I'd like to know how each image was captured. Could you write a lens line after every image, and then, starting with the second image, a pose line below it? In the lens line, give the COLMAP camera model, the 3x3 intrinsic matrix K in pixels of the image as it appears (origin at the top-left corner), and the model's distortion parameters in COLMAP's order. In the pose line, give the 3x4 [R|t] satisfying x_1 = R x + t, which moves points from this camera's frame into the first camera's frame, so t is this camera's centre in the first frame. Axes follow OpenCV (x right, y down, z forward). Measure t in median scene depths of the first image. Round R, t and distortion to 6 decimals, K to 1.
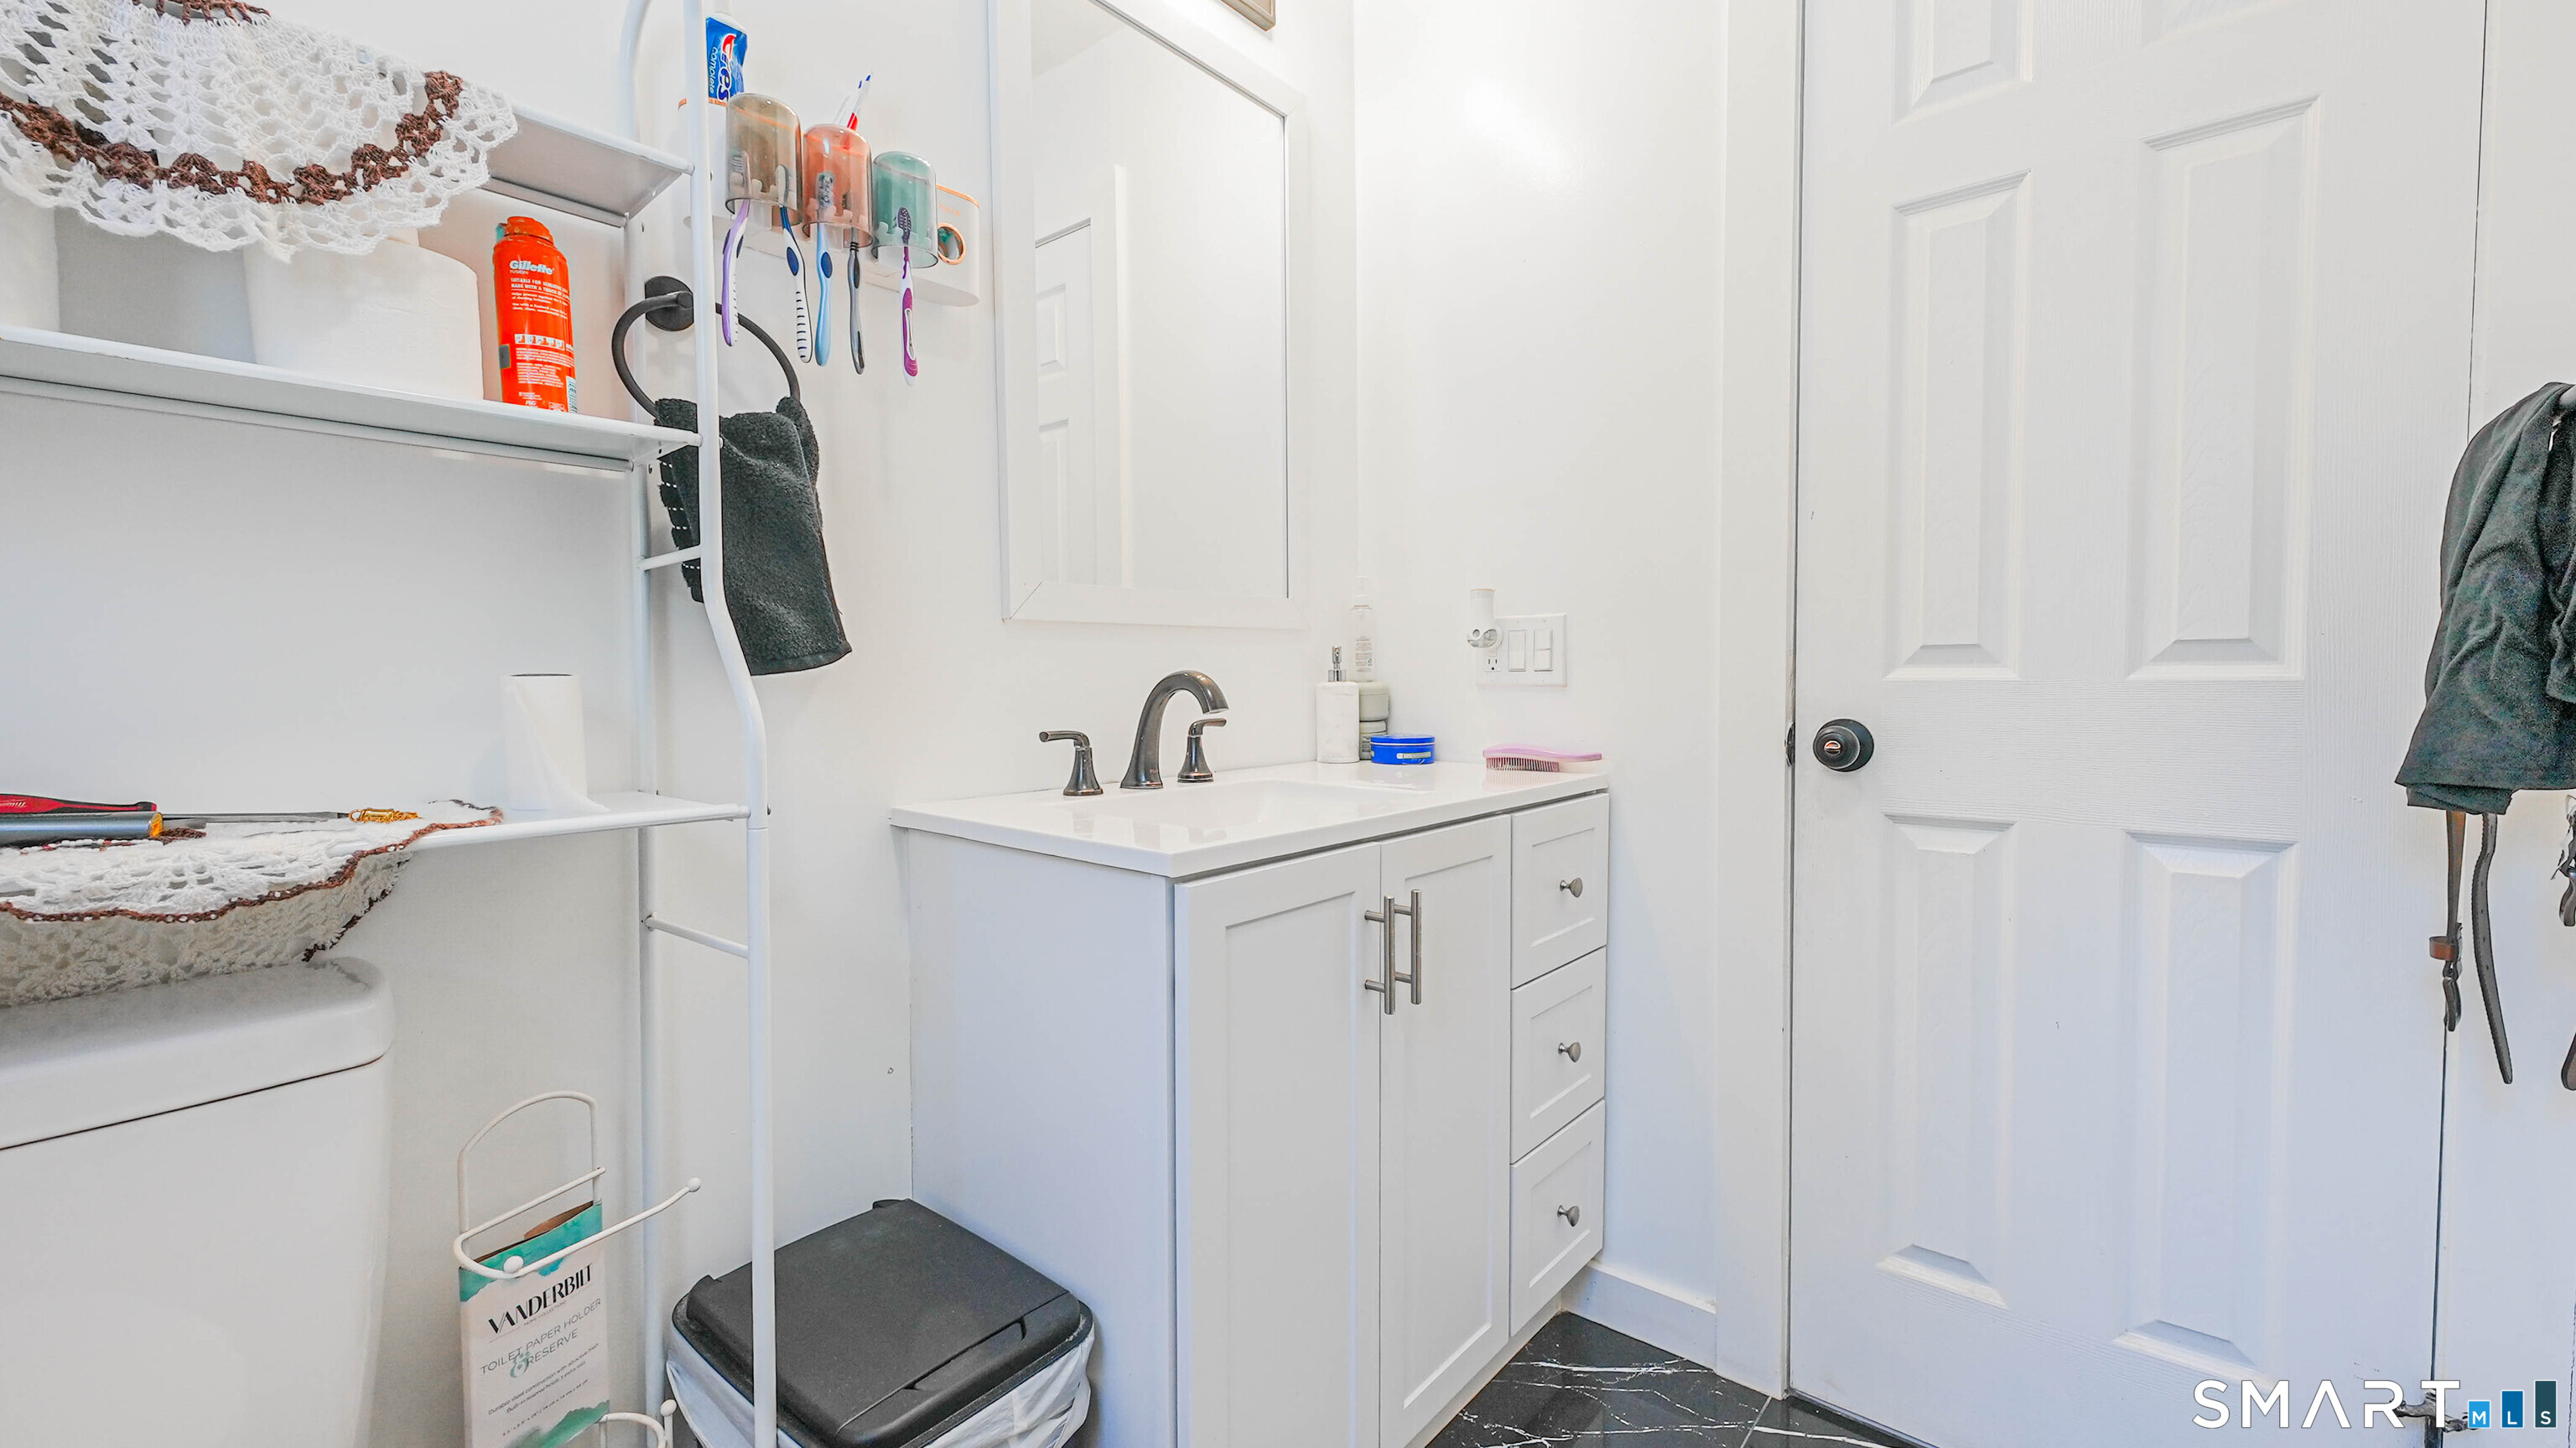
lens RADIAL K [[1059.7, 0, 1281.9], [0, 1059.7, 709.9], [0, 0, 1]] dist [0.004077, -0.000409]
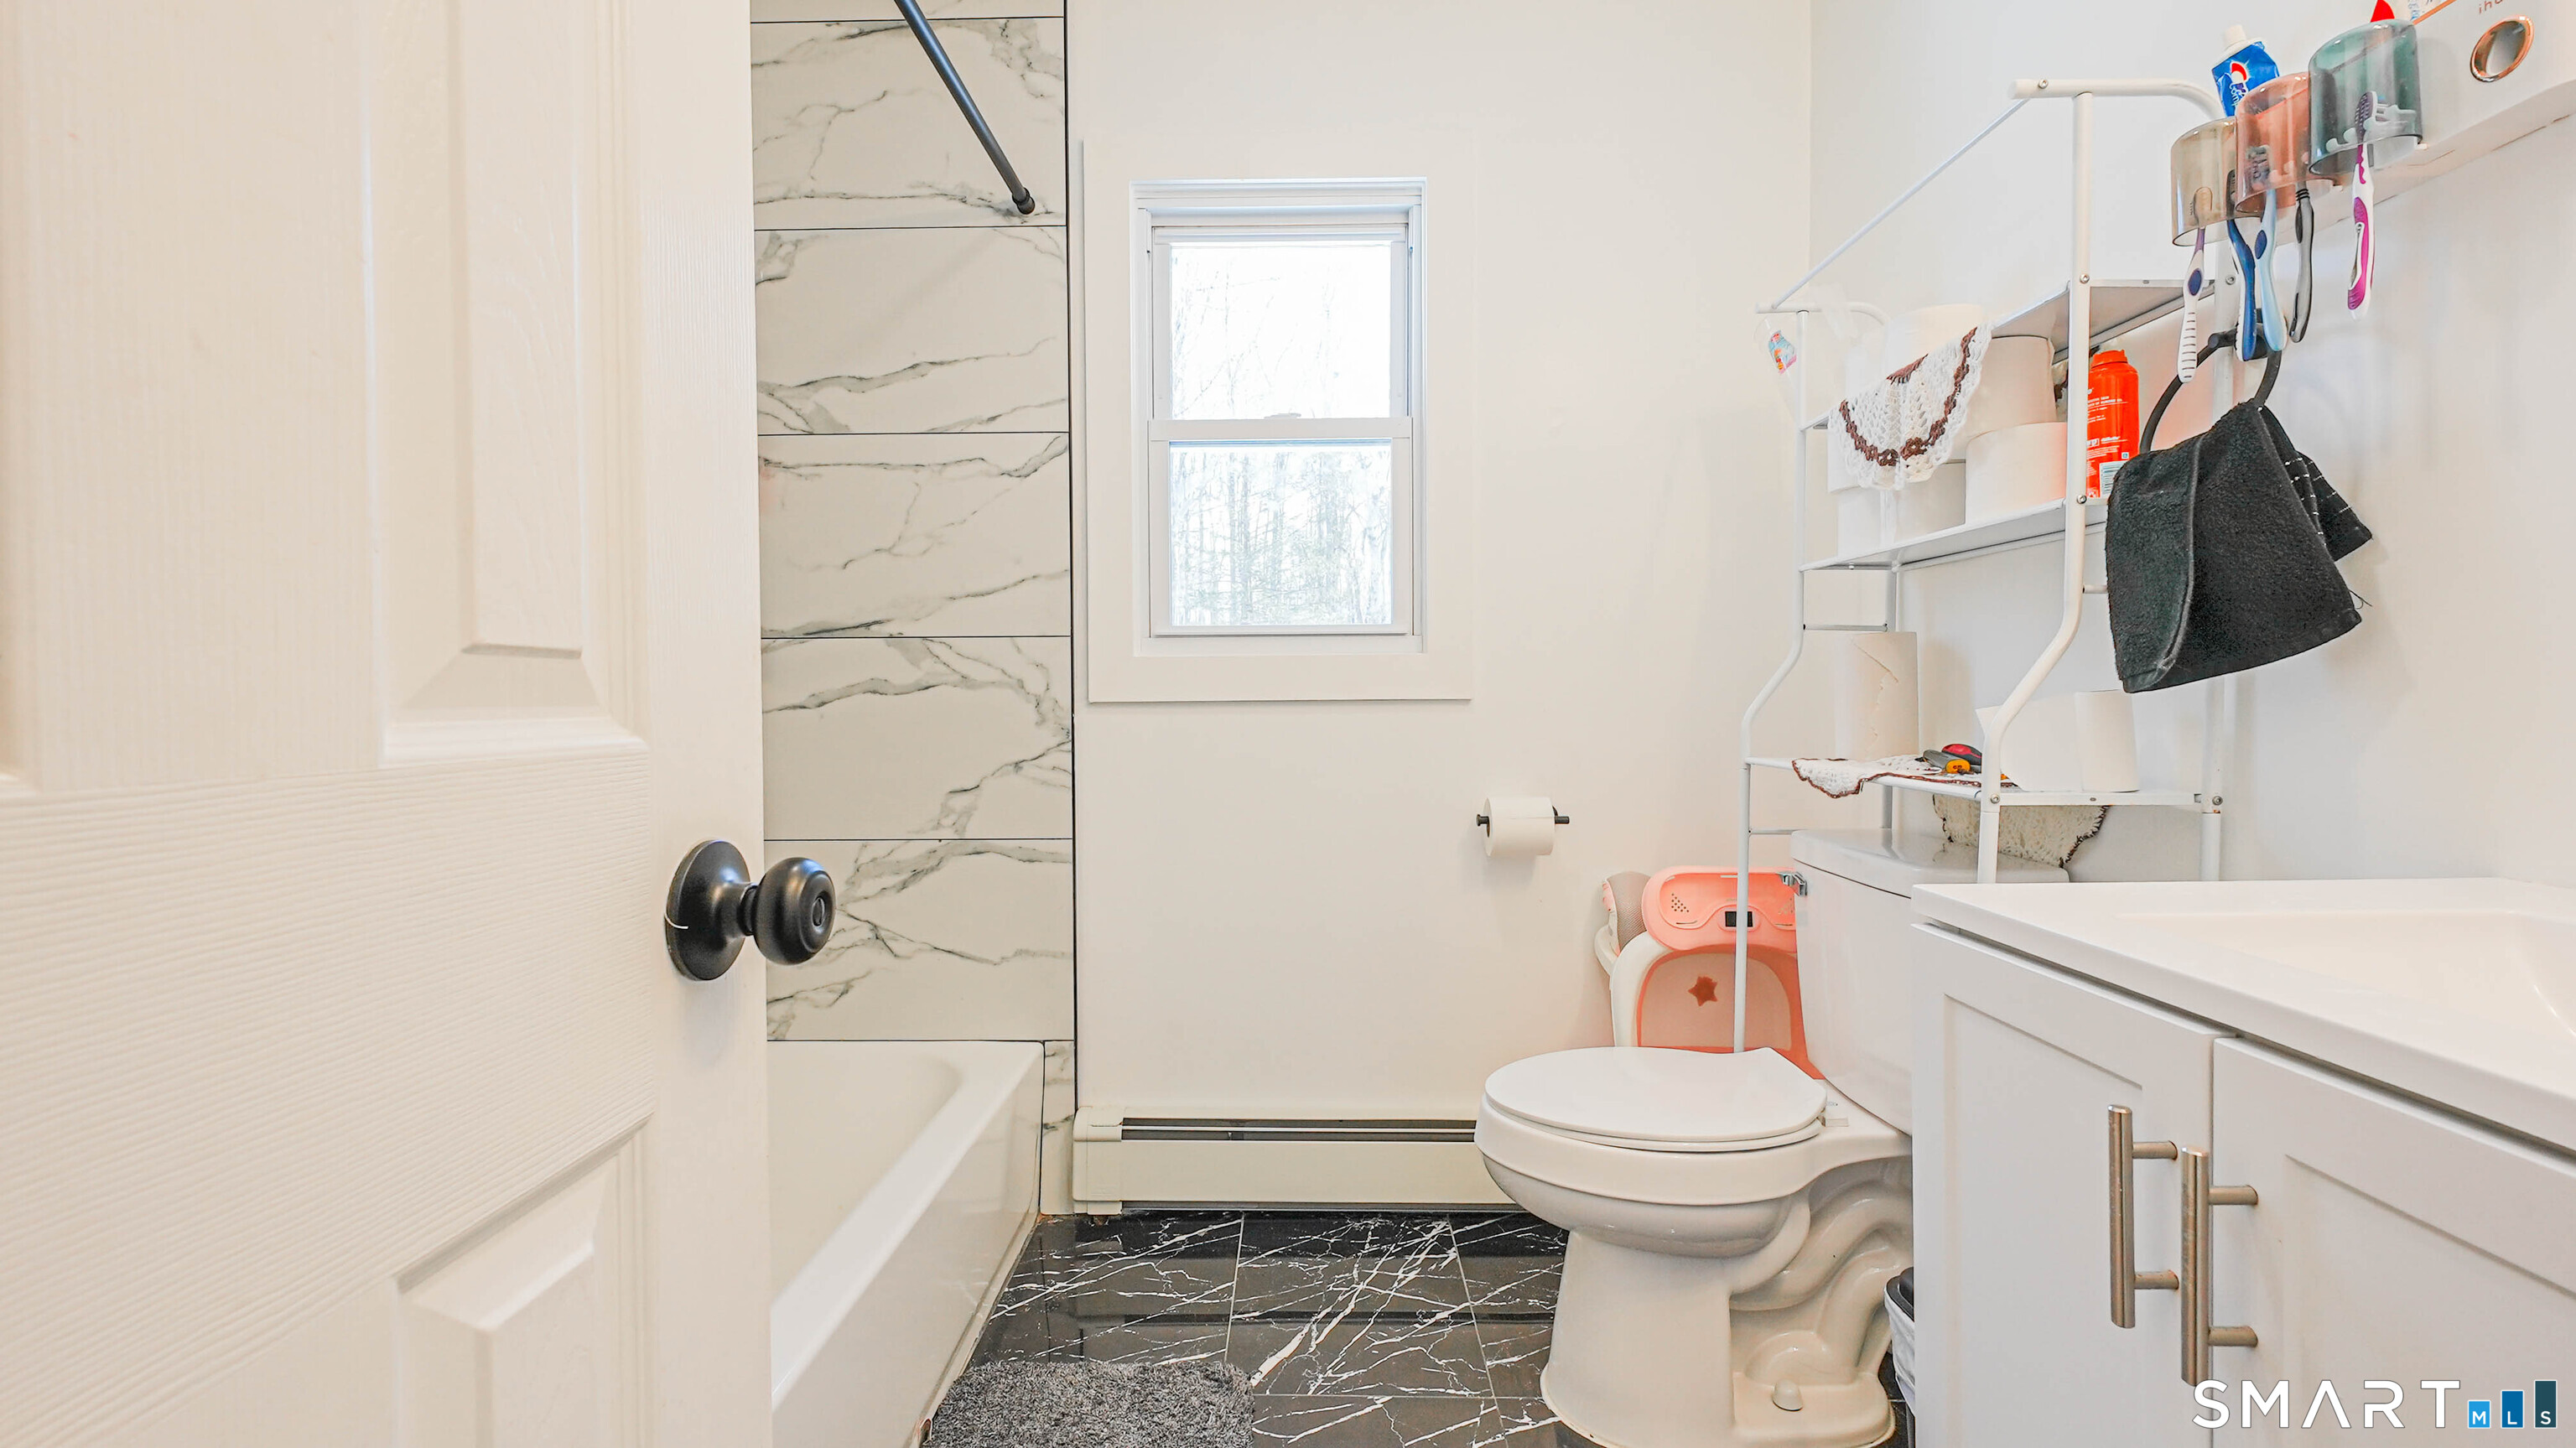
lens RADIAL K [[1059.7, 0, 1281.9], [0, 1059.7, 709.9], [0, 0, 1]] dist [0.004077, -0.000409]
pose [[-0.785020, 0.018470, -0.619195, 1.189906], [-0.011957, 0.998917, 0.044956, -0.056840], [0.619355, 0.042695, -0.783949, 1.733696]]
